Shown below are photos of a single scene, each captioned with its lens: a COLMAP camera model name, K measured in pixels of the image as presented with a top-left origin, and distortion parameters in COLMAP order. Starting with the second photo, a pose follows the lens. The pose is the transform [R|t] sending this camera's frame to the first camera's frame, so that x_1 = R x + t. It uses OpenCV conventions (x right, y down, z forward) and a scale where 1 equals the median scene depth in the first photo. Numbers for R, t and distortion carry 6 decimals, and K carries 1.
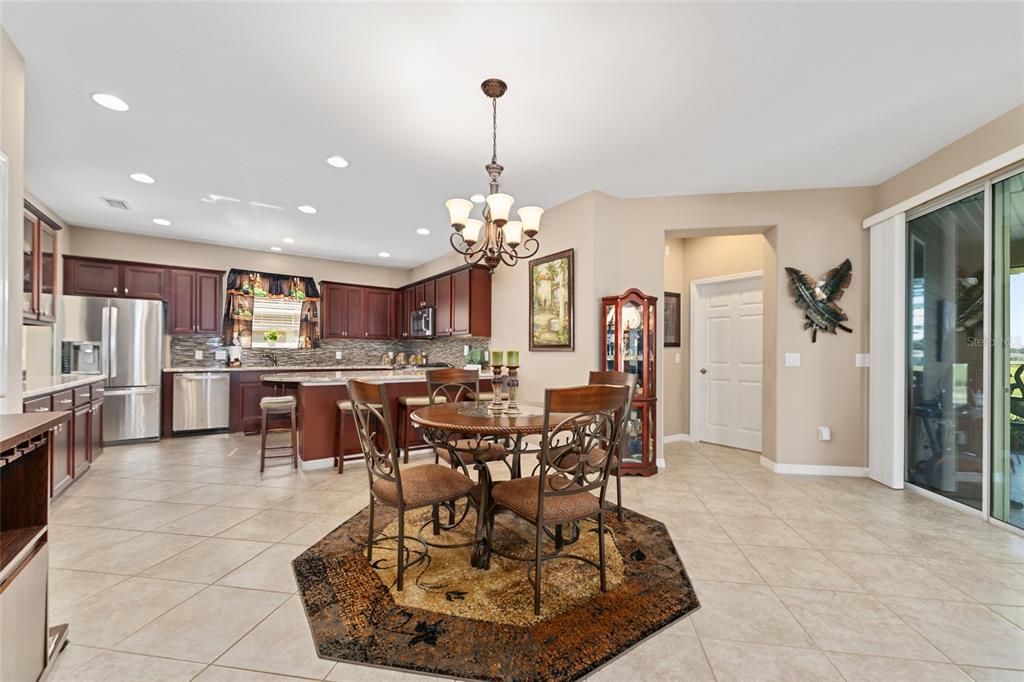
lens RADIAL K [[409.6, 0, 514.2], [0, 409.6, 351.0], [0, 0, 1]] dist [0.000793, 0.000250]
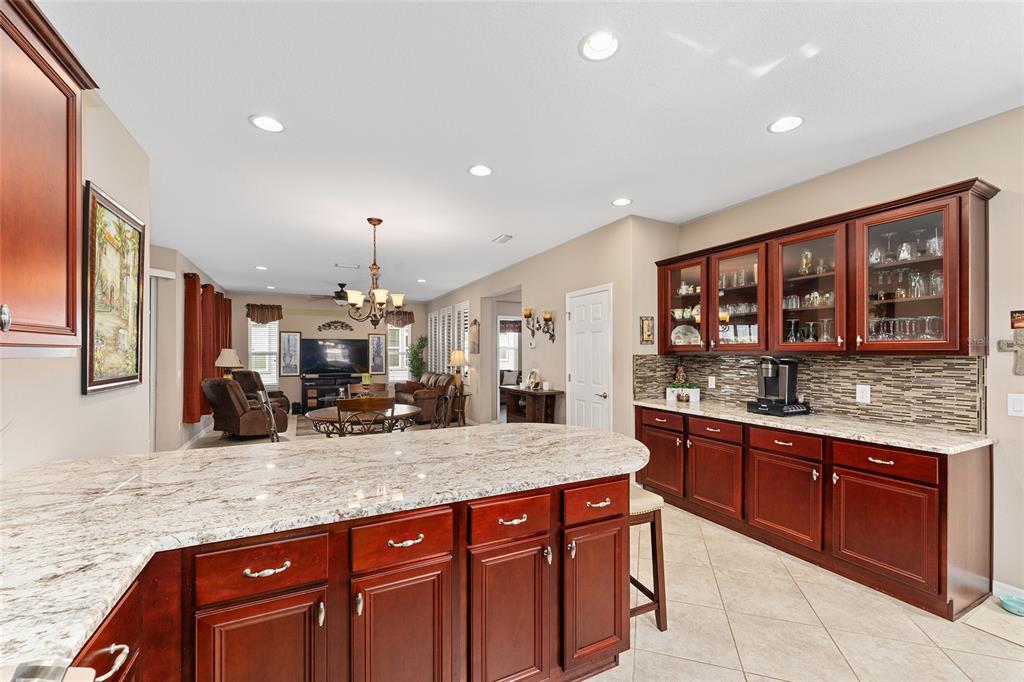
lens RADIAL K [[409.6, 0, 514.2], [0, 409.6, 351.0], [0, 0, 1]] dist [0.000793, 0.000250]
pose [[-0.987318, -0.006148, 0.158633, -0.372084], [-0.007736, 0.999926, -0.009393, -0.035196], [-0.158564, -0.010501, -0.987293, 1.071588]]
